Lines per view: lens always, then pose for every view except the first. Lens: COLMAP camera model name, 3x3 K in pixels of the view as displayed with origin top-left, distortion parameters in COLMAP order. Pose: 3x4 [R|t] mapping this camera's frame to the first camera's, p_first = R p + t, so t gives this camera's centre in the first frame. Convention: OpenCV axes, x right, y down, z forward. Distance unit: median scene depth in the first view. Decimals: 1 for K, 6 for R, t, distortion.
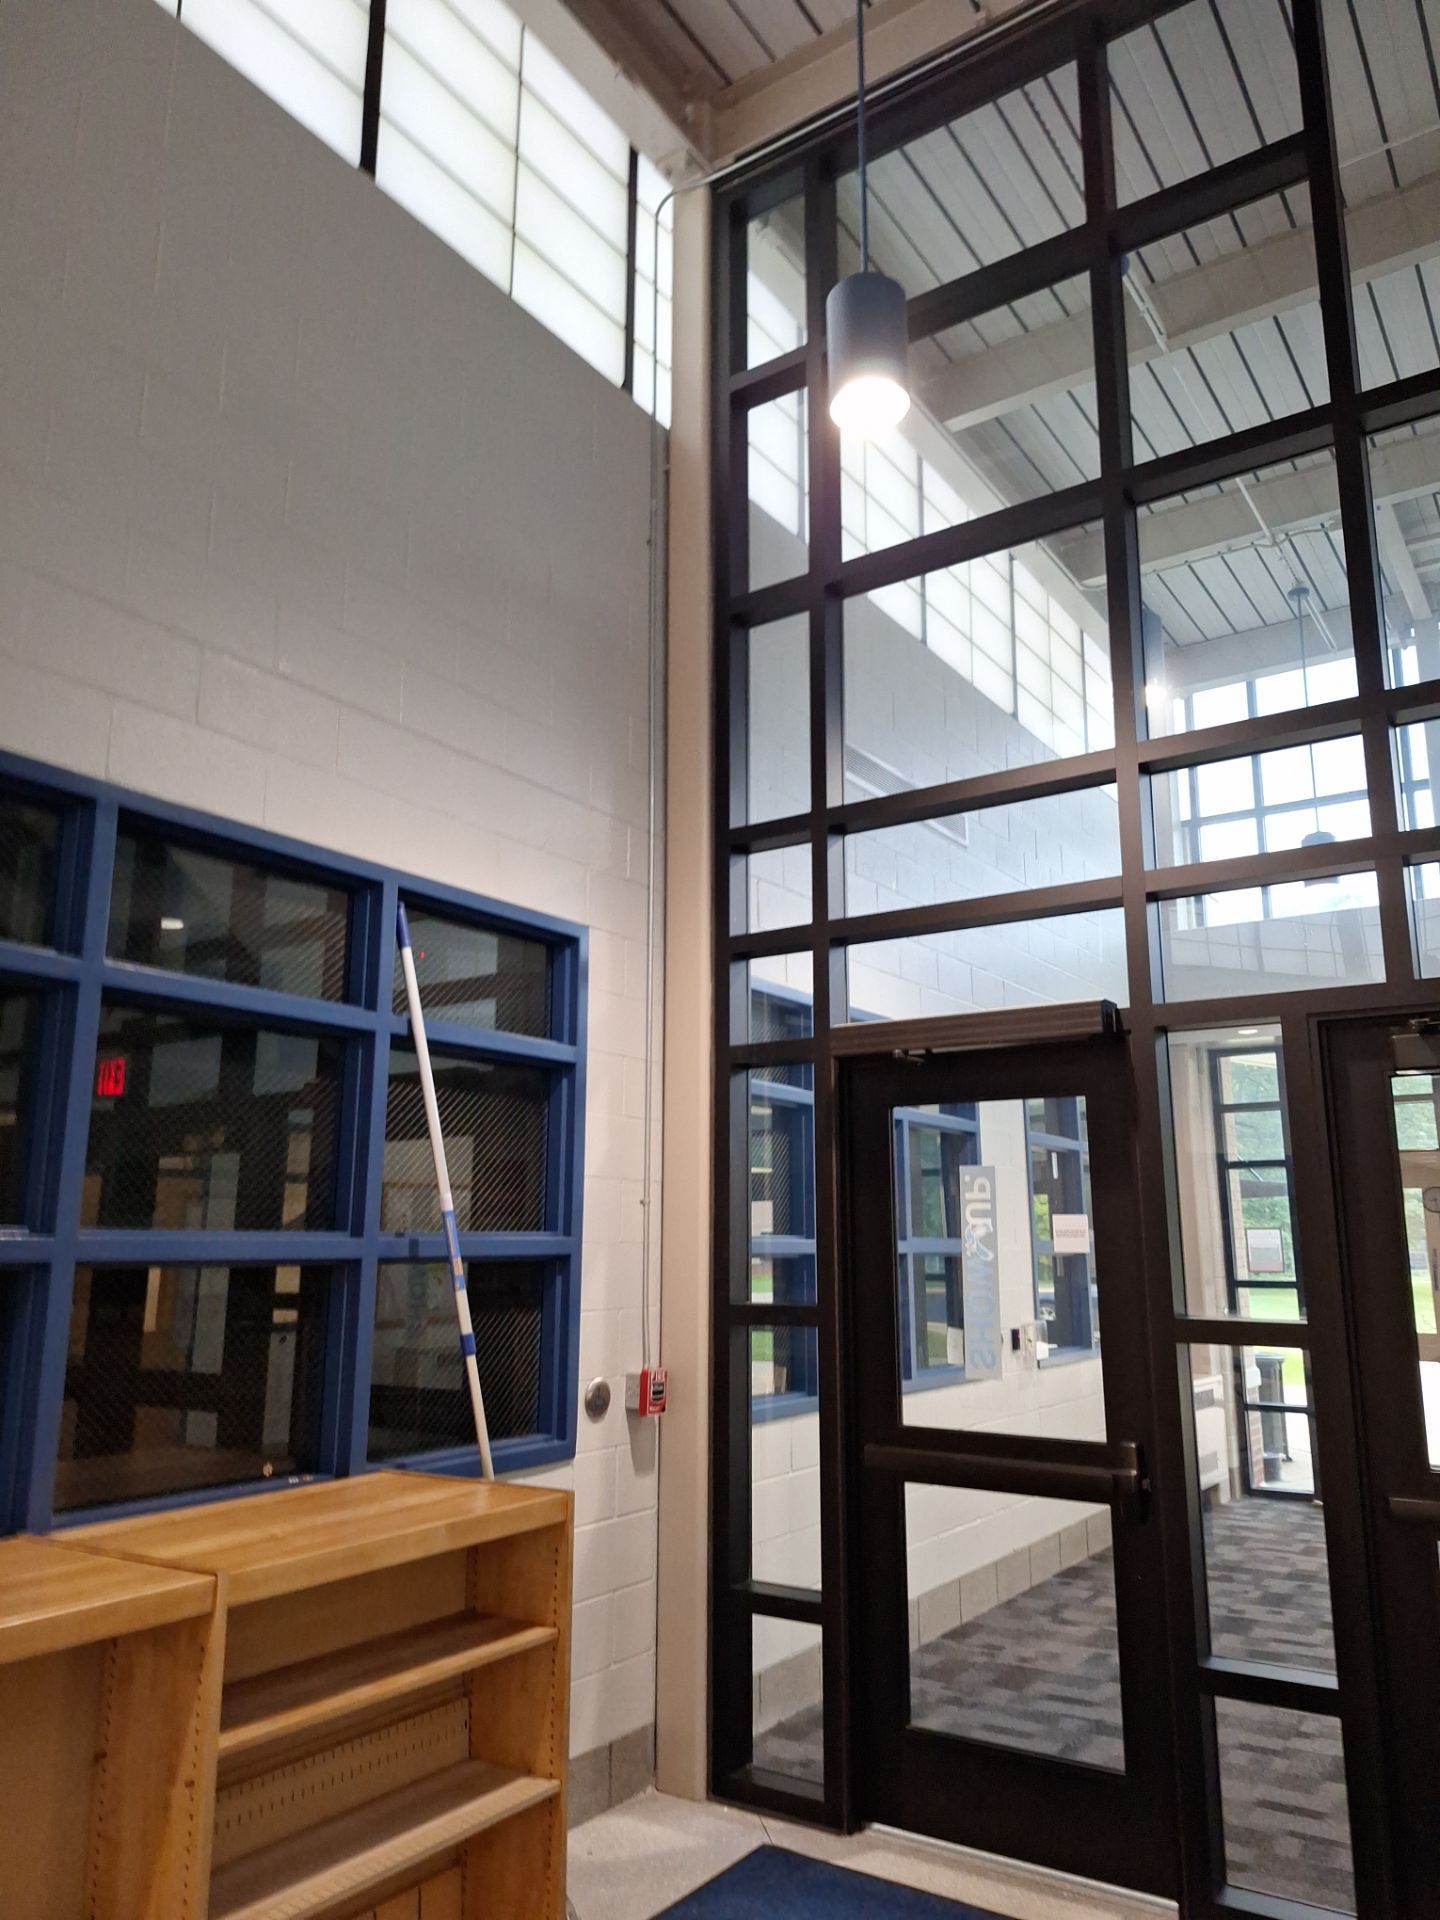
lens RADIAL K [[1369.1, 0, 723.0], [0, 1369.1, 931.3], [0, 0, 1]] dist [0.116711, -0.148042]
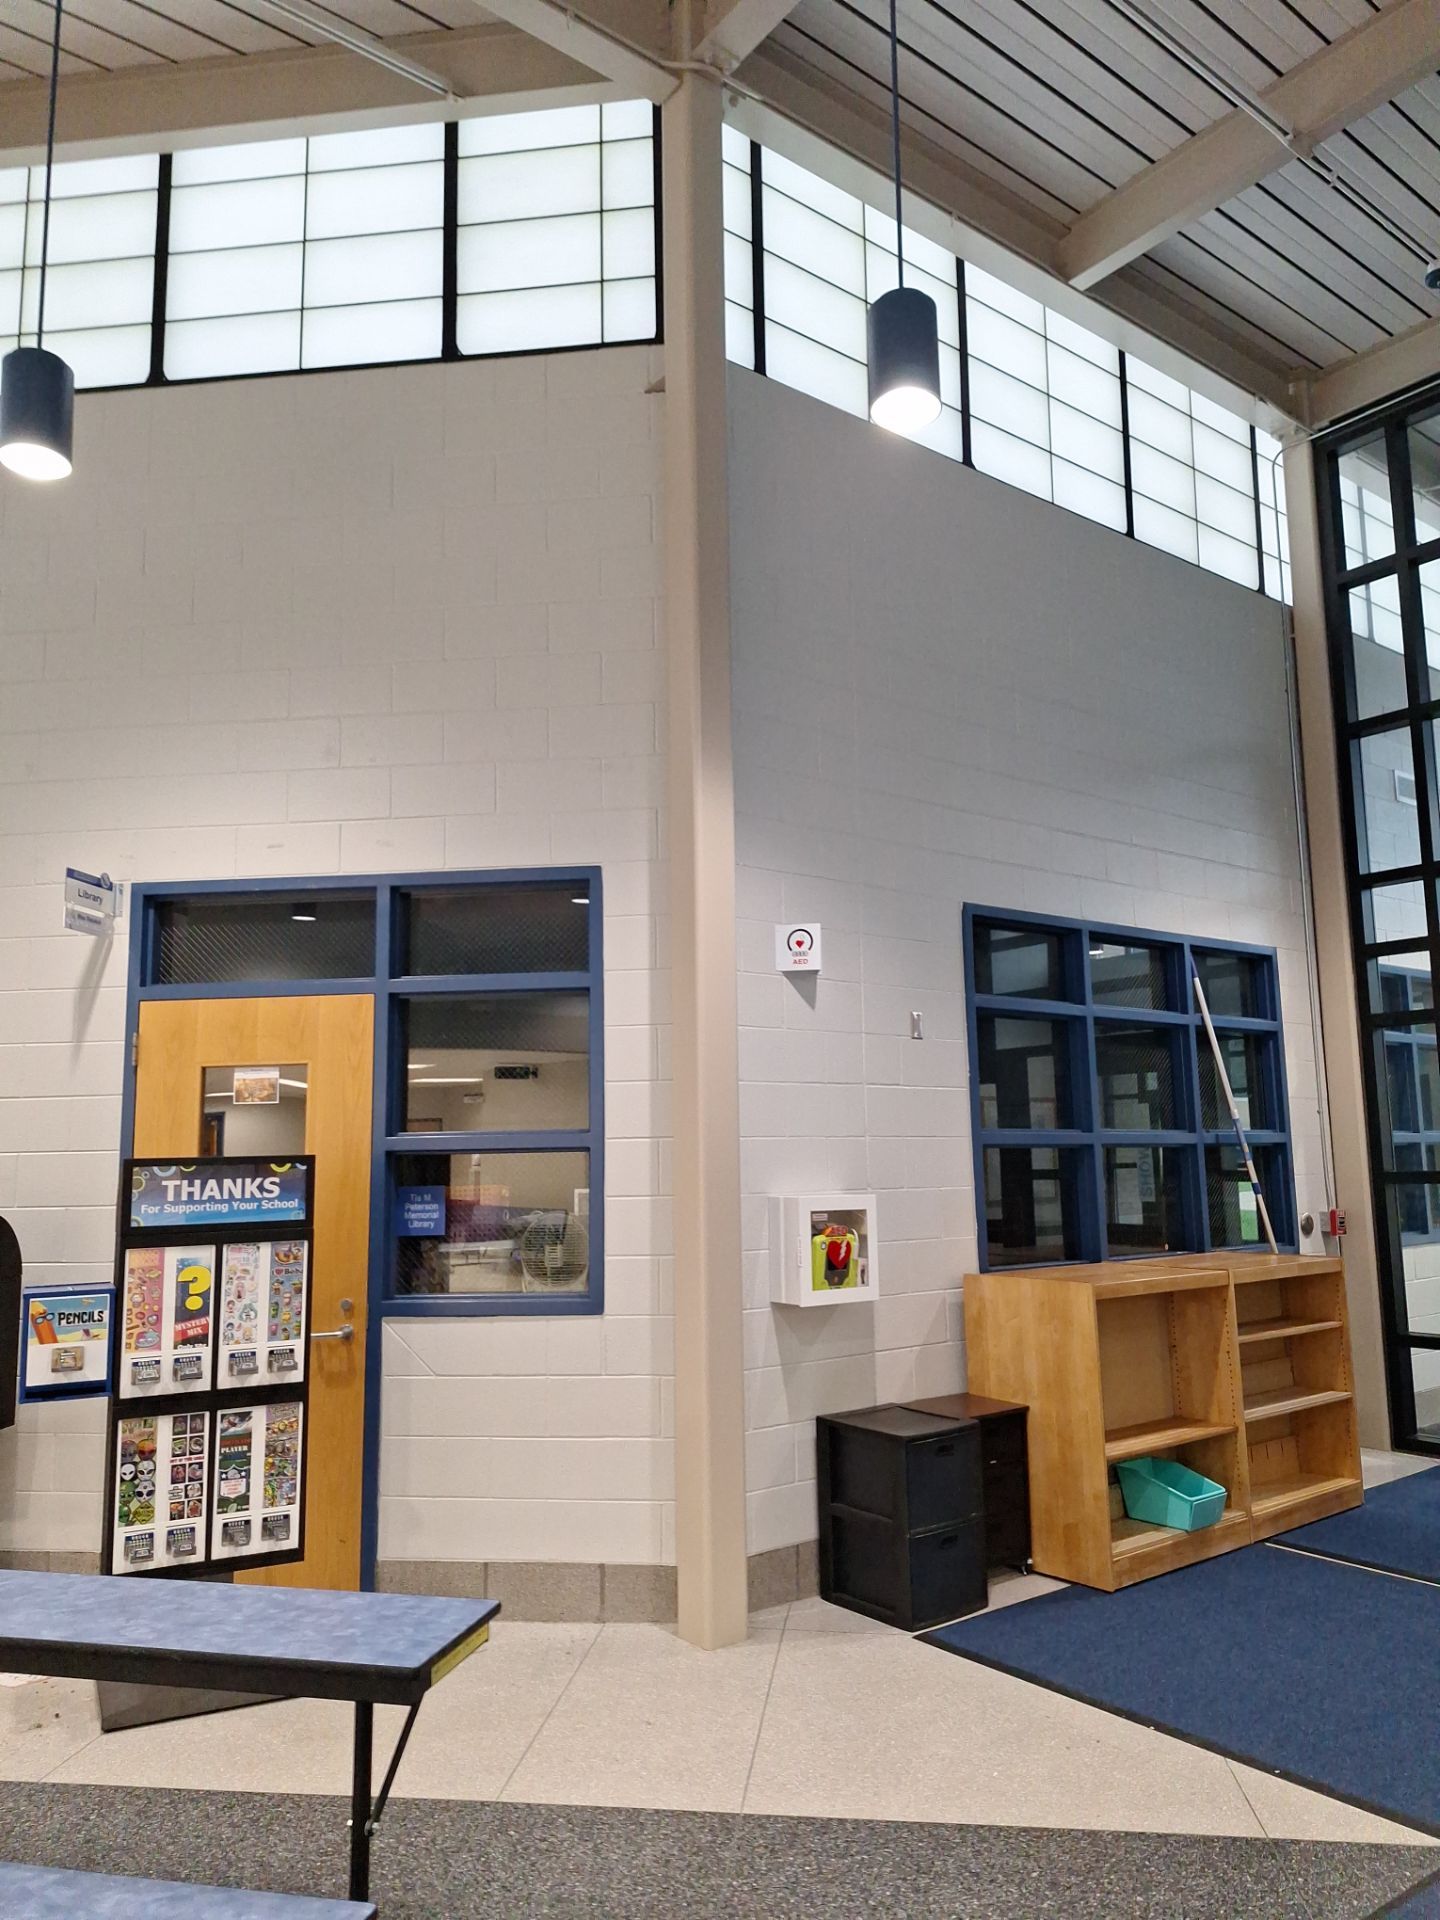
lens RADIAL K [[1369.1, 0, 723.0], [0, 1369.1, 931.3], [0, 0, 1]] dist [0.116711, -0.148042]
pose [[0.952539, -0.060116, -0.298422, -0.232724], [0.081695, 0.994828, 0.060360, -0.179492], [0.293250, -0.081875, 0.952523, -0.793142]]
